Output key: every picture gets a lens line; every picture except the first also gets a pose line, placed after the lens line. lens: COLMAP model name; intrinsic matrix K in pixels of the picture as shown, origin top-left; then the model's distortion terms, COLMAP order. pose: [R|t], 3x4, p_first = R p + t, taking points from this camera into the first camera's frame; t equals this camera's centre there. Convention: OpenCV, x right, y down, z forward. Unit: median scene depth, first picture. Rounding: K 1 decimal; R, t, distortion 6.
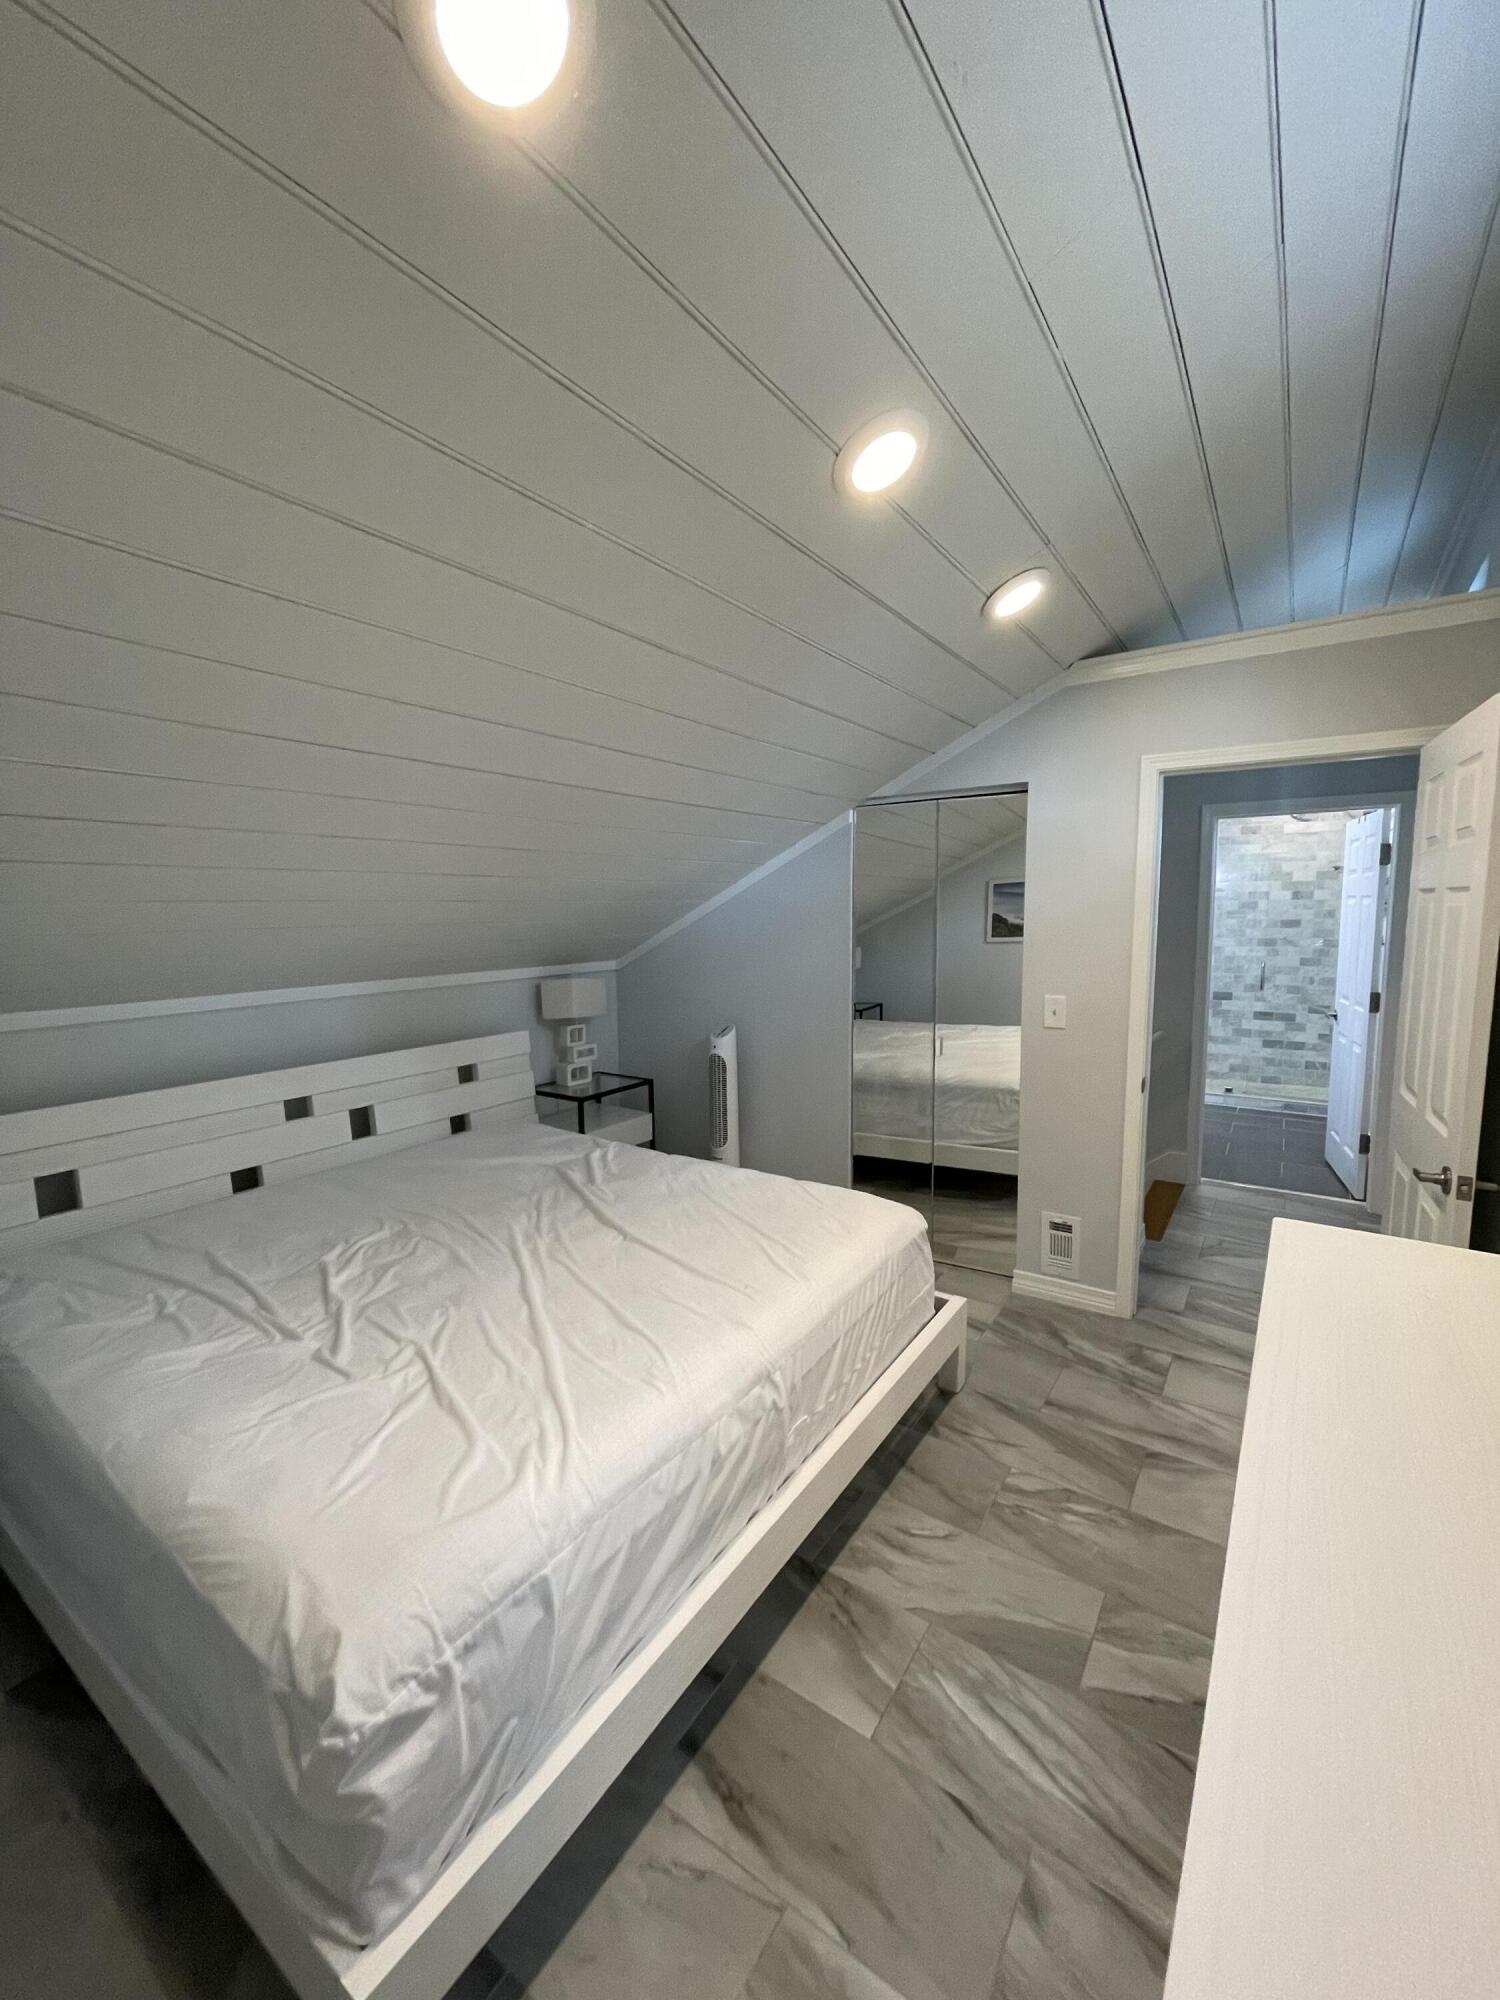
lens RADIAL K [[812.8, 0, 750.0], [0, 812.8, 1000.0], [0, 0, 1]] dist [0.020033, 0.000038]
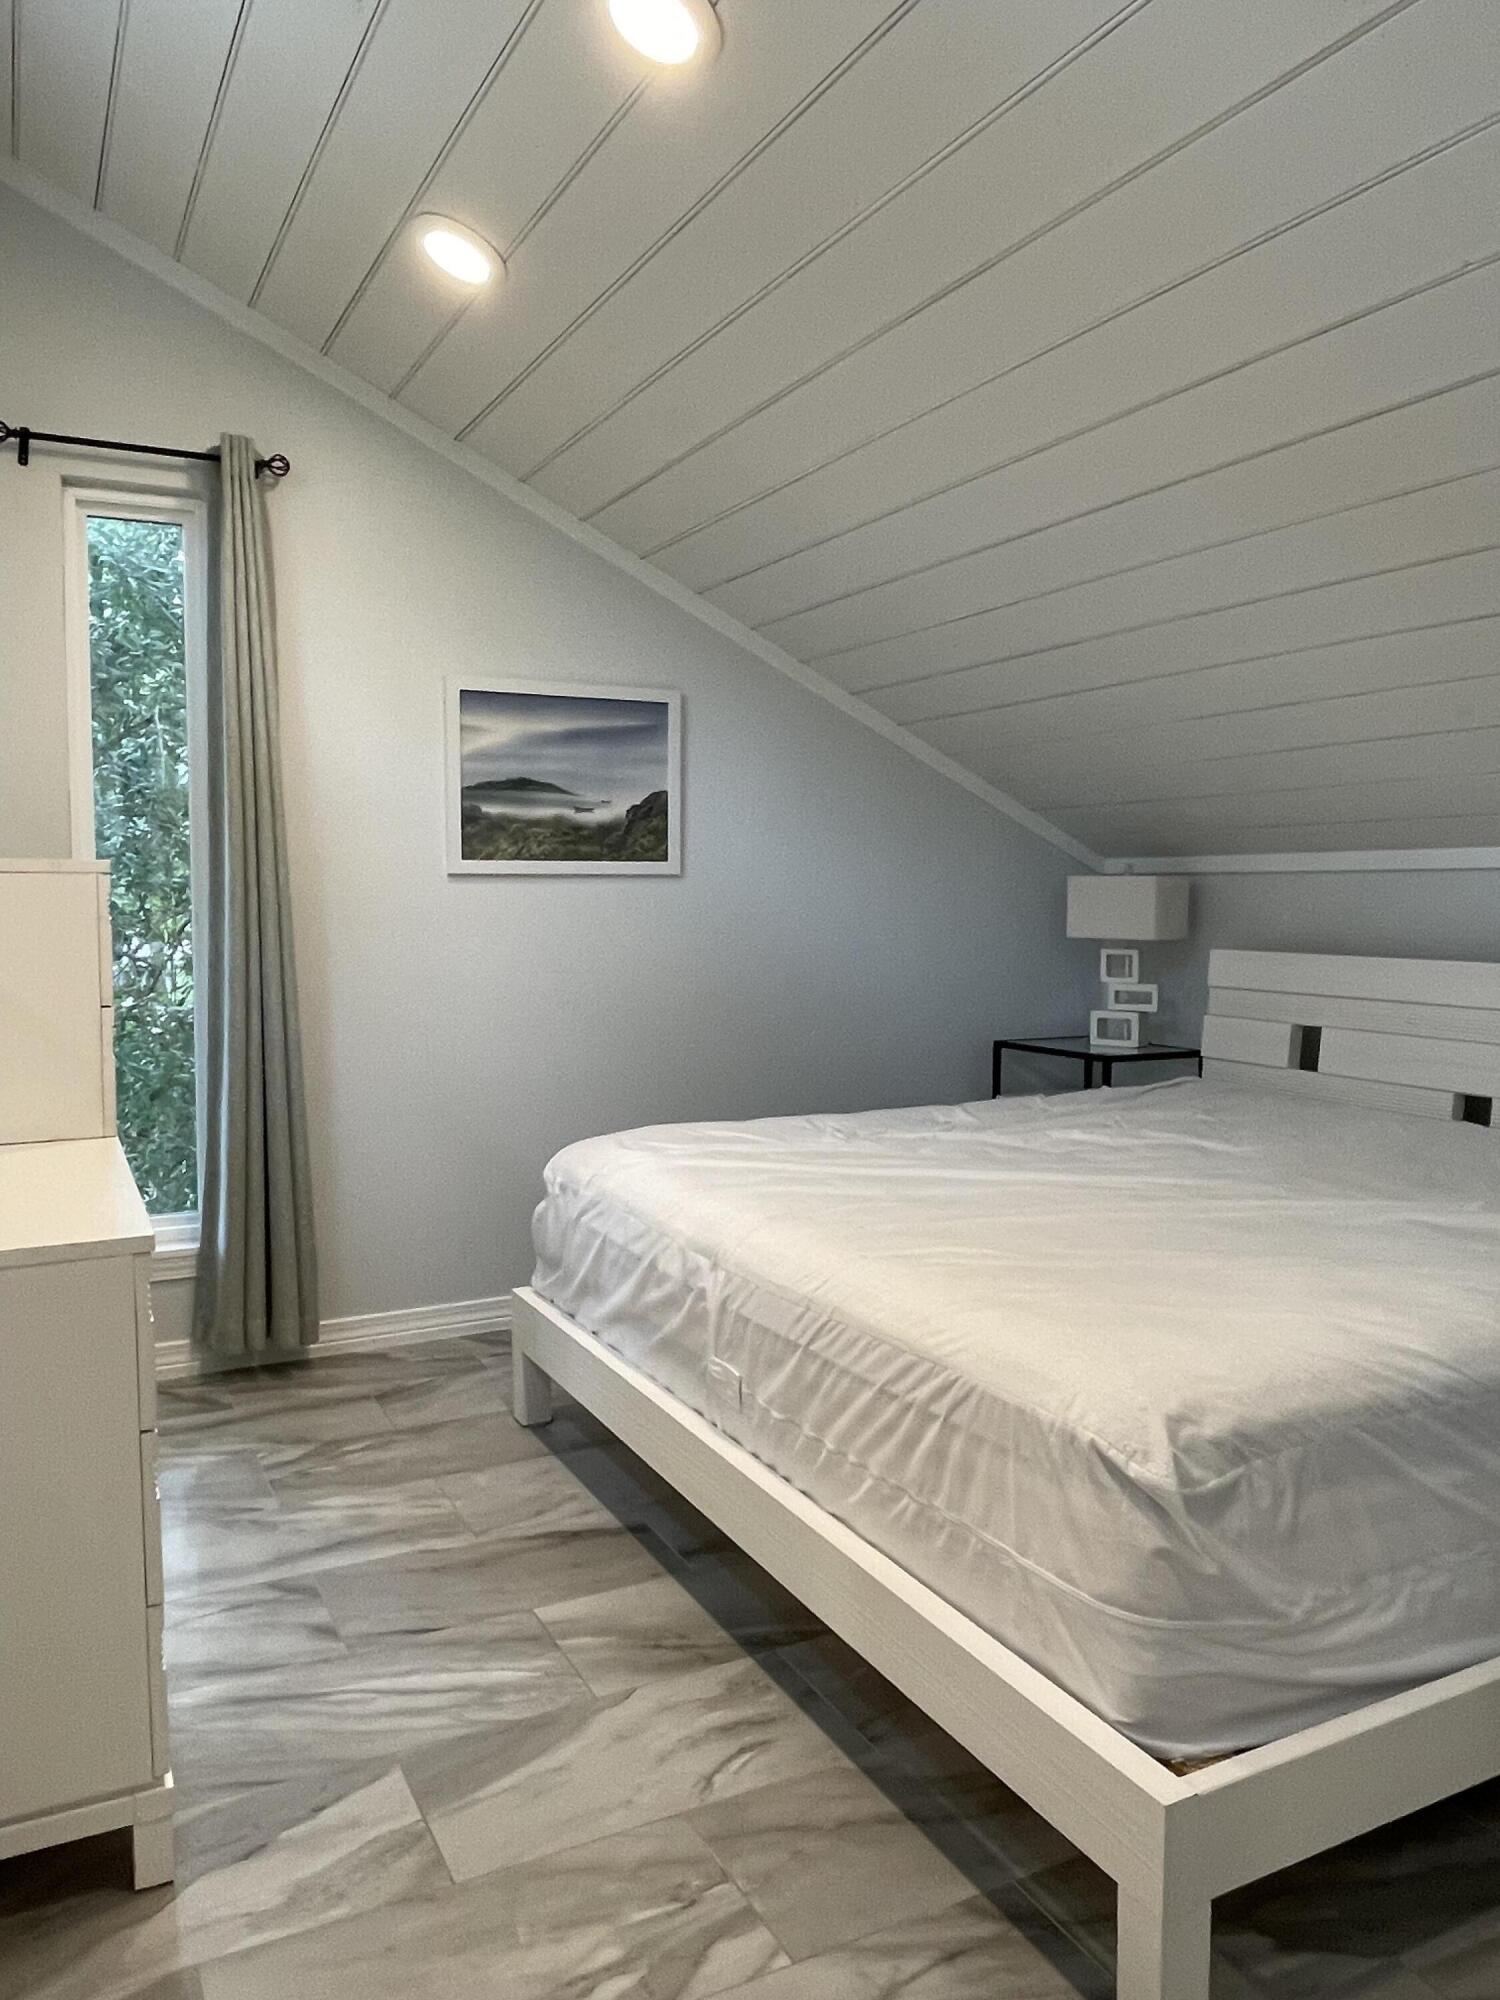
lens RADIAL K [[1426.1, 0, 750.0], [0, 1426.1, 1000.0], [0, 0, 1]] dist [0.014225, 0.002291]
pose [[-0.464443, 0.090741, -0.880942, 1.159884], [-0.093465, 0.984159, 0.150649, -0.001947], [0.880657, 0.152305, -0.448605, 1.565785]]
